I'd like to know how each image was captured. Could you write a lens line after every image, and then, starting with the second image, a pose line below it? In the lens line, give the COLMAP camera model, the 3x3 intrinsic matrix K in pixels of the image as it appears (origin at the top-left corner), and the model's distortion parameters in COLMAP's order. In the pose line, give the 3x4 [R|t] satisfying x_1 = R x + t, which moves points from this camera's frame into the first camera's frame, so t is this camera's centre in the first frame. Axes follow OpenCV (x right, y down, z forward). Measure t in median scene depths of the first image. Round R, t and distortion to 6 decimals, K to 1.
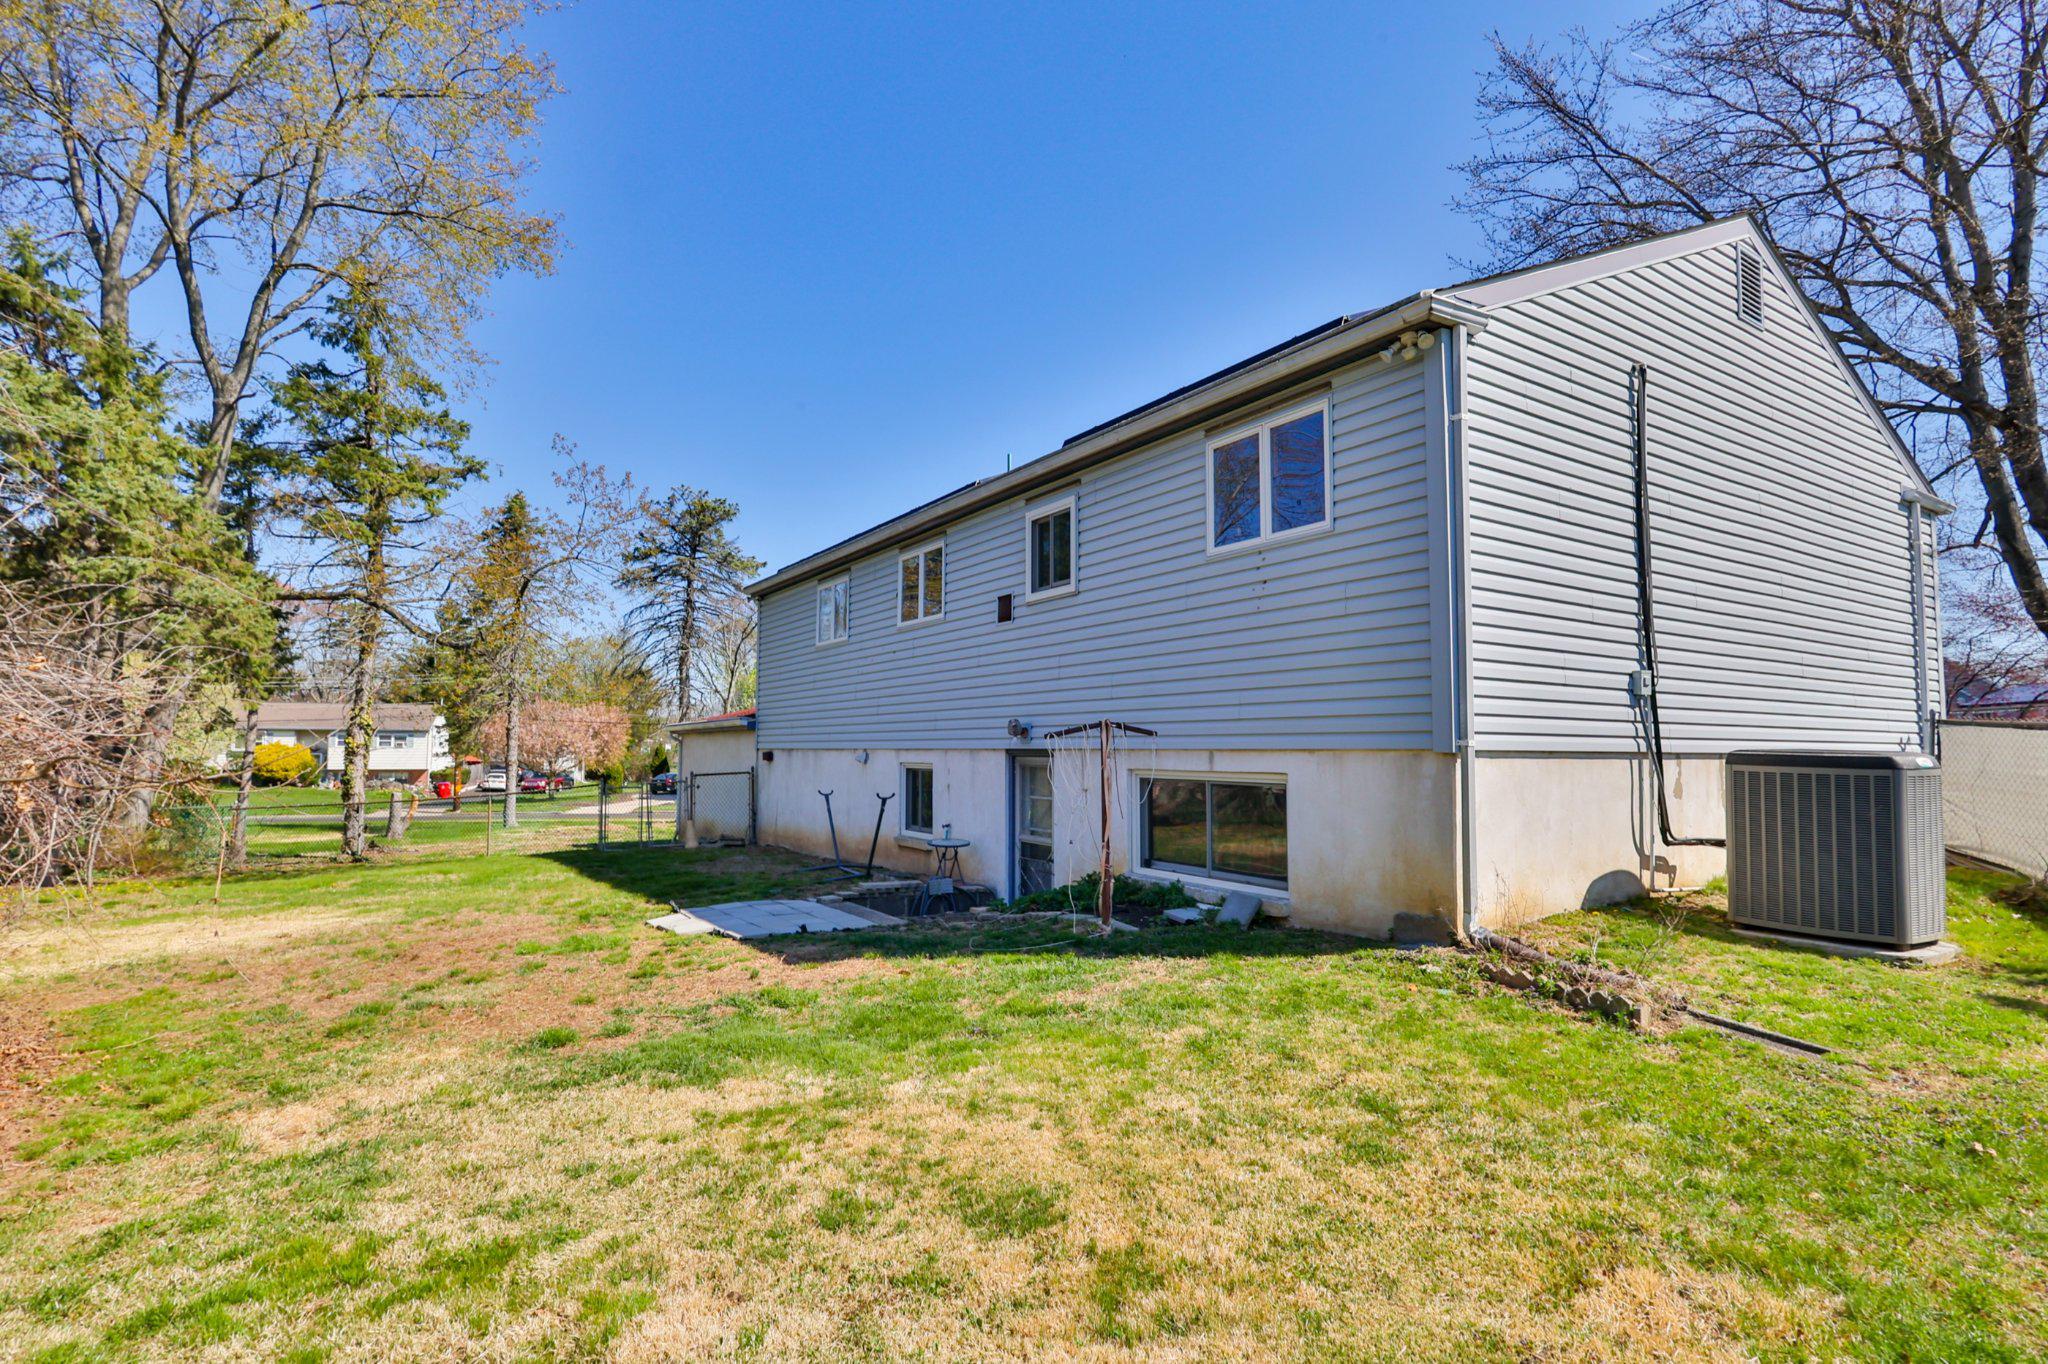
lens RADIAL K [[994.2, 0, 1020.9], [0, 994.2, 692.5], [0, 0, 1]] dist [-0.003528, 0.002985]
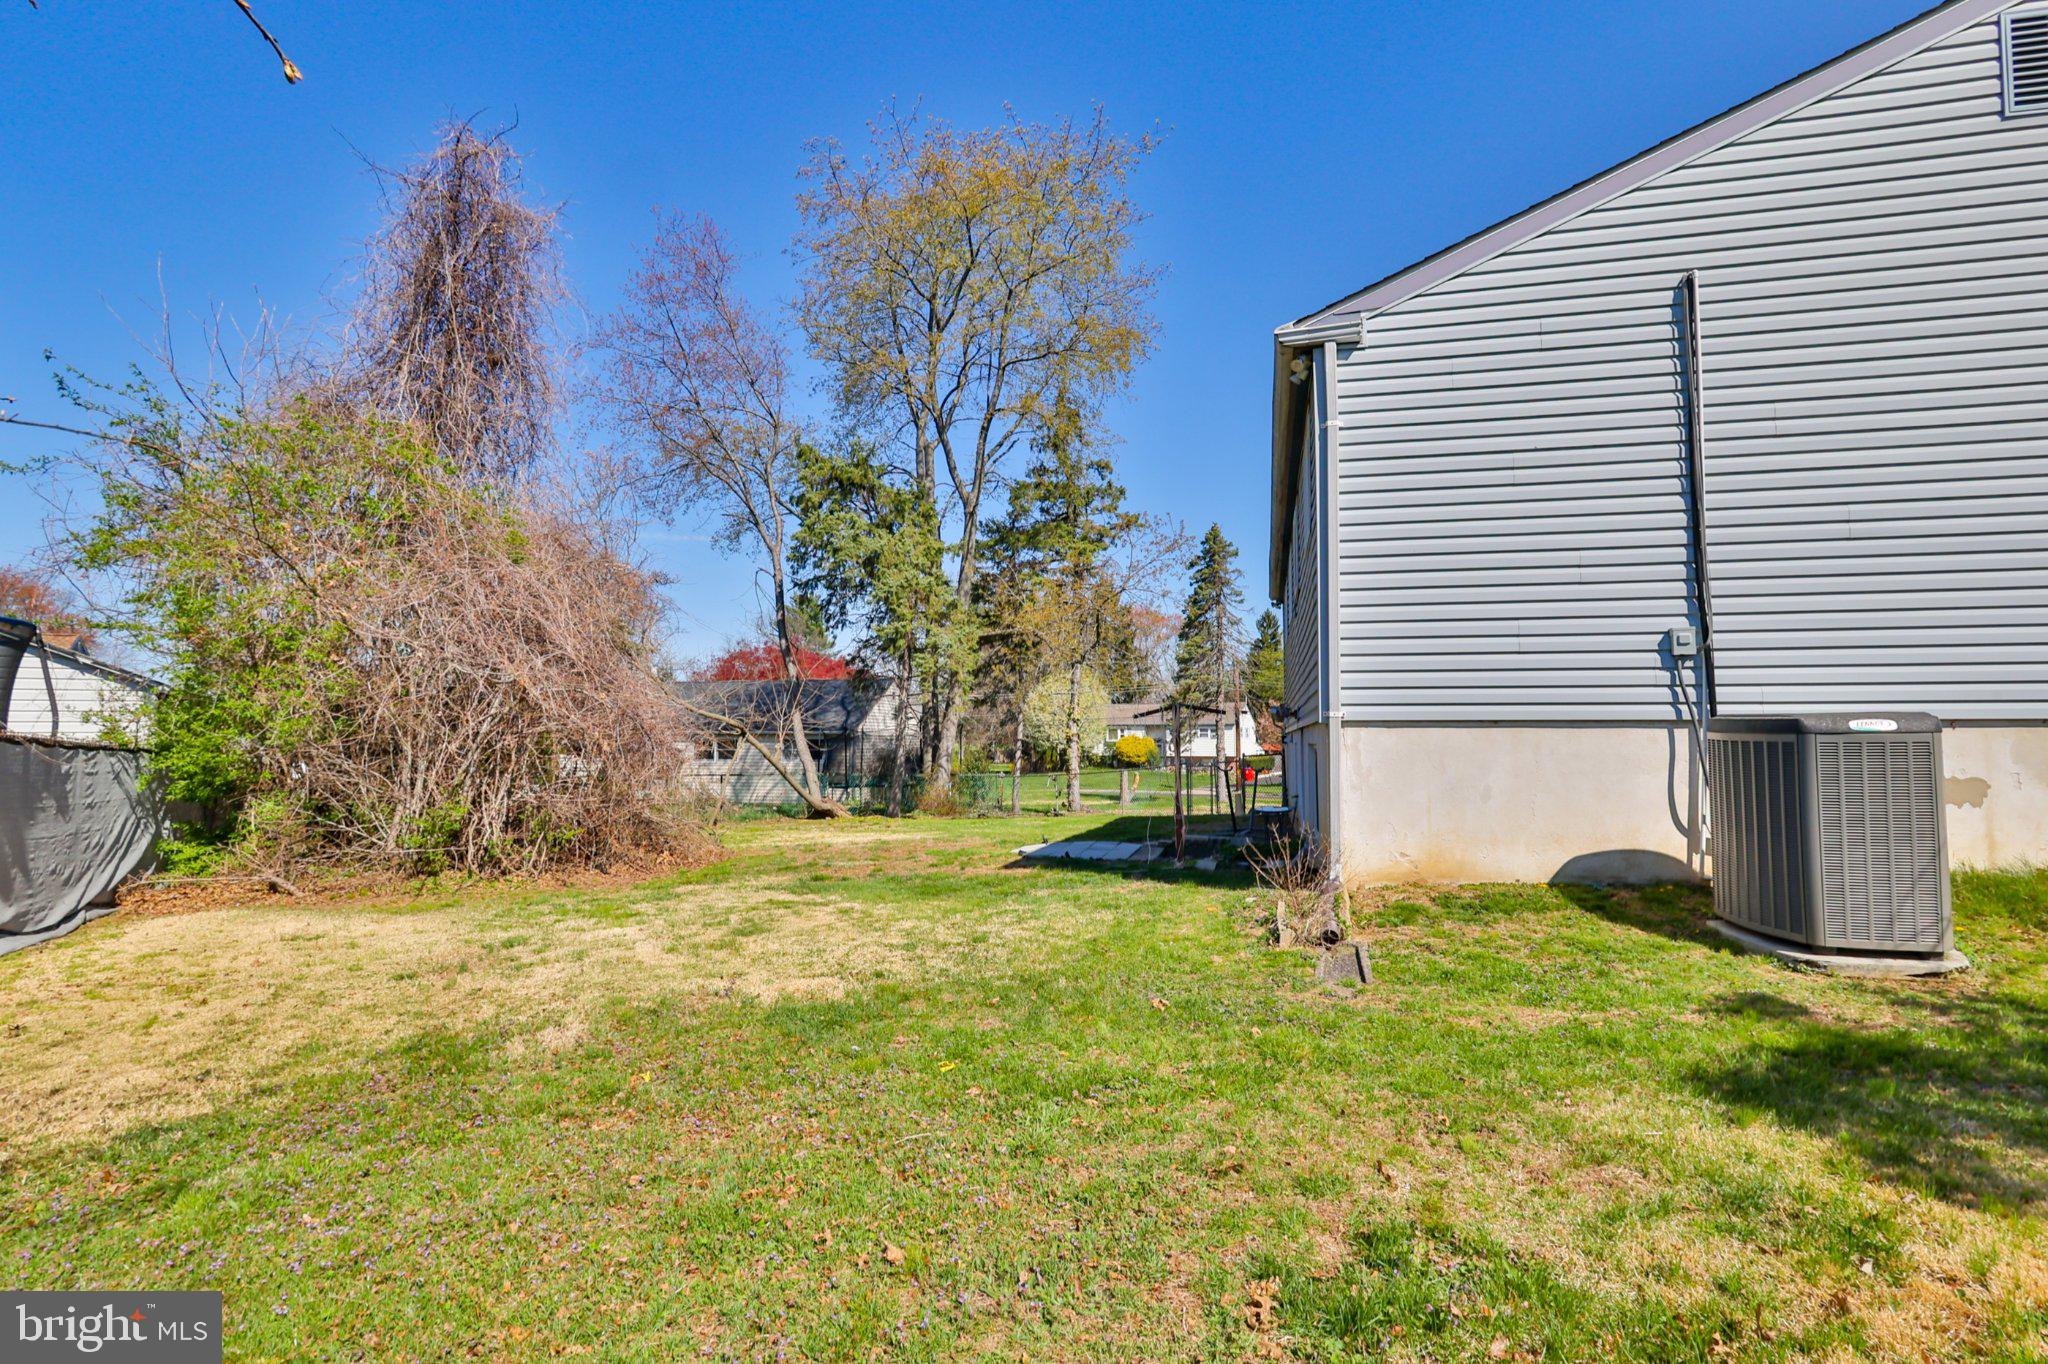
lens RADIAL K [[994.2, 0, 1023.0], [0, 994.2, 684.9], [0, 0, 1]] dist [-0.003528, 0.002985]
pose [[0.690916, -0.044698, -0.721552, 0.862510], [0.045485, 0.998797, -0.018319, 0.018788], [0.721503, -0.020163, 0.692118, -0.027335]]
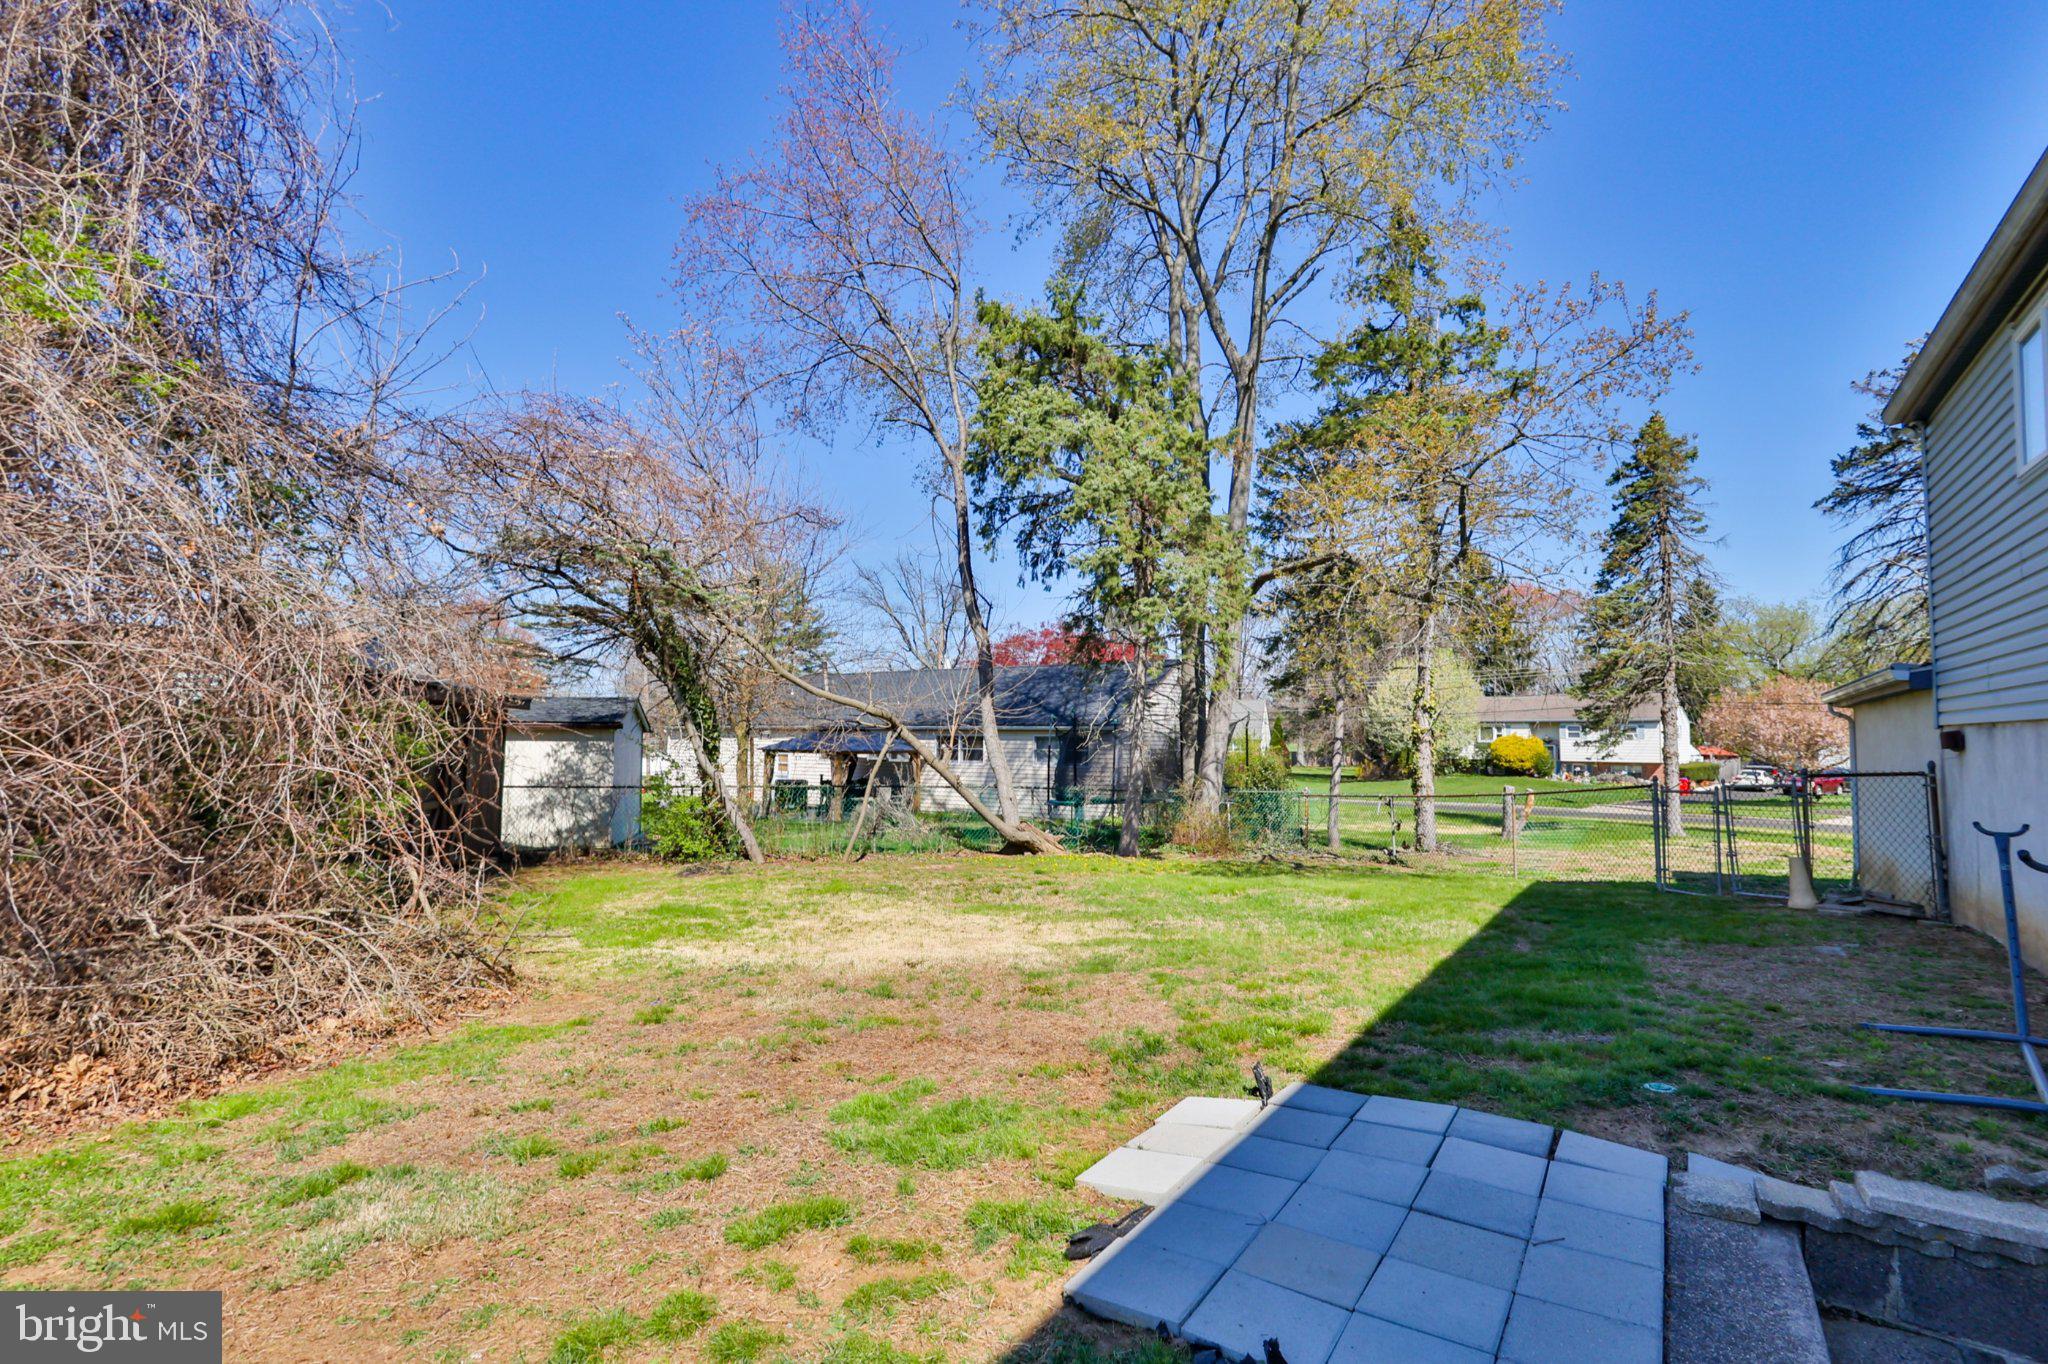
lens RADIAL K [[994.2, 0, 1029.9], [0, 994.2, 687.7], [0, 0, 1]] dist [-0.003528, 0.002985]
pose [[0.411026, -0.048586, -0.910328, 0.002693], [0.049558, 0.998293, -0.030905, 0.073803], [0.910276, -0.032411, 0.412732, 0.935519]]
